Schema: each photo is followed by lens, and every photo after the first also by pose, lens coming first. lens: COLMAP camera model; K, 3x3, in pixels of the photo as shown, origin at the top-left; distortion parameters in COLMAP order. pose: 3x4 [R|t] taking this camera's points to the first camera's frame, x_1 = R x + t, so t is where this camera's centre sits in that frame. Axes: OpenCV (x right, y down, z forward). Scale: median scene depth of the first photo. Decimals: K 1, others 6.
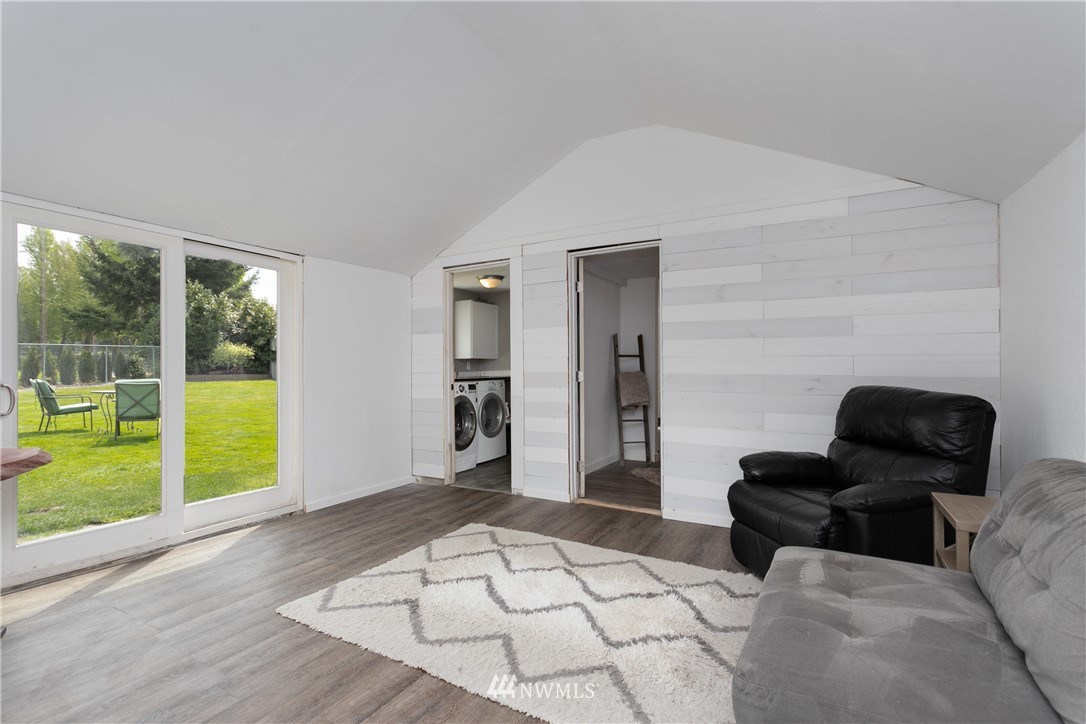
lens RADIAL K [[521.3, 0, 541.9], [0, 521.3, 363.5], [0, 0, 1]] dist [0.009645, -0.000504]
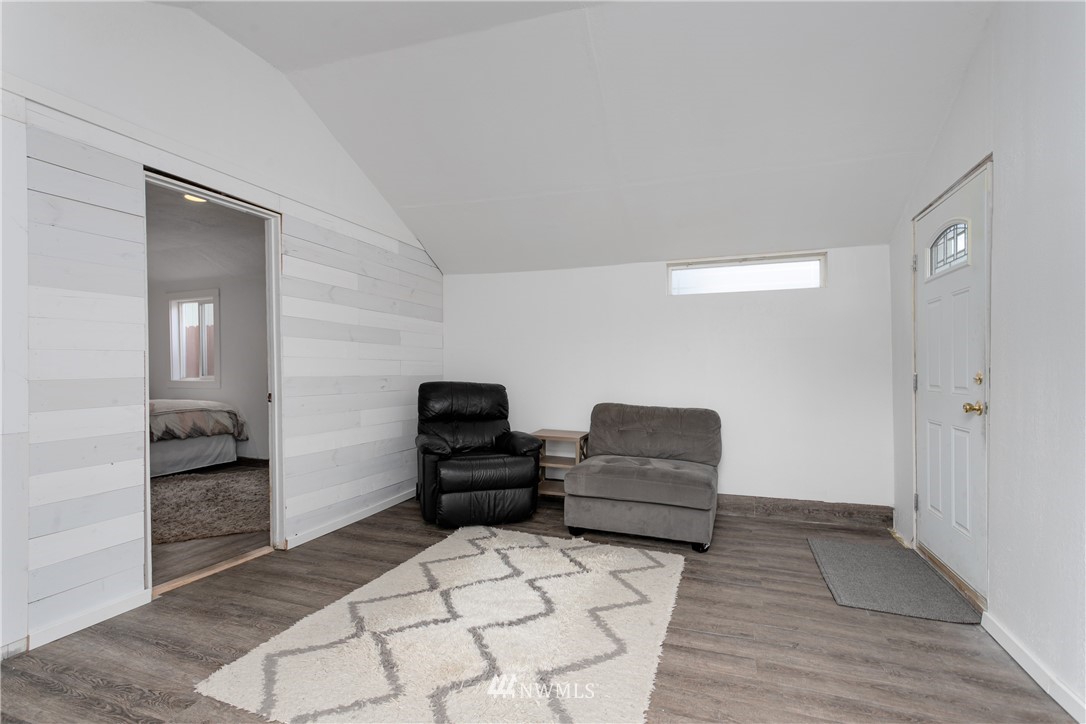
lens RADIAL K [[521.3, 0, 533.1], [0, 521.3, 364.7], [0, 0, 1]] dist [0.009645, -0.000504]
pose [[-0.168728, 0.009862, 0.985613, -0.857680], [-0.007656, 0.999907, -0.011316, 0.009127], [-0.985633, -0.009455, -0.168637, 0.982231]]
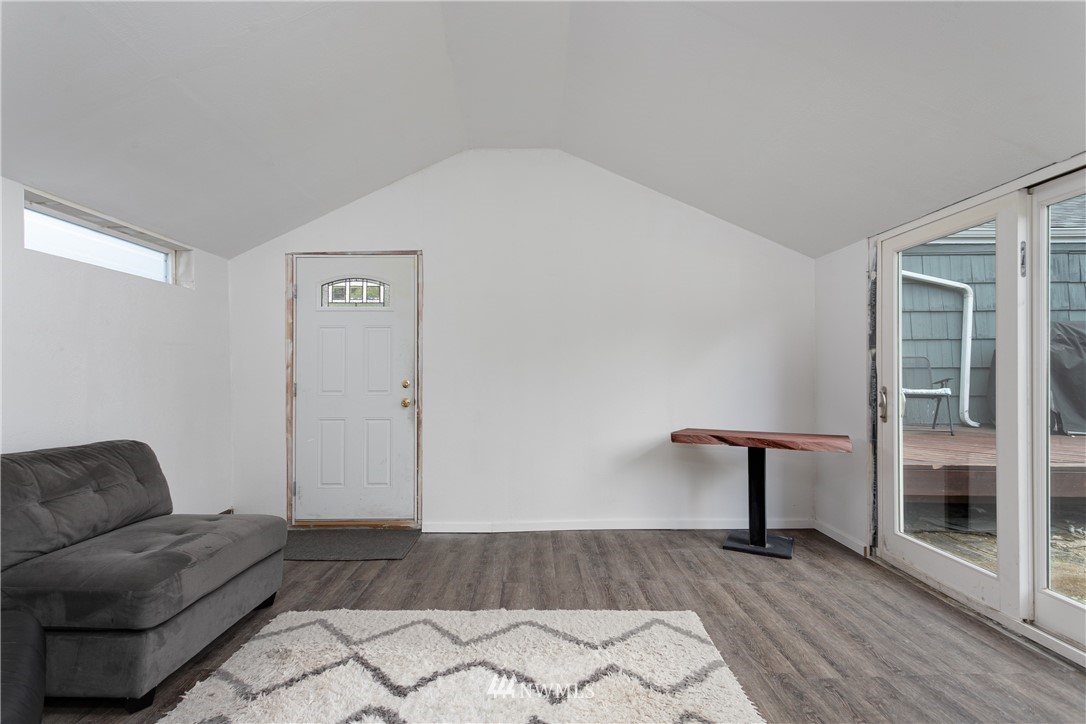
lens RADIAL K [[521.3, 0, 540.5], [0, 521.3, 368.2], [0, 0, 1]] dist [0.009645, -0.000504]
pose [[-0.863012, 0.000463, -0.505183, 0.237383], [0.008458, 0.999873, -0.013533, -0.004471], [0.505112, -0.015952, -0.862906, 1.475375]]
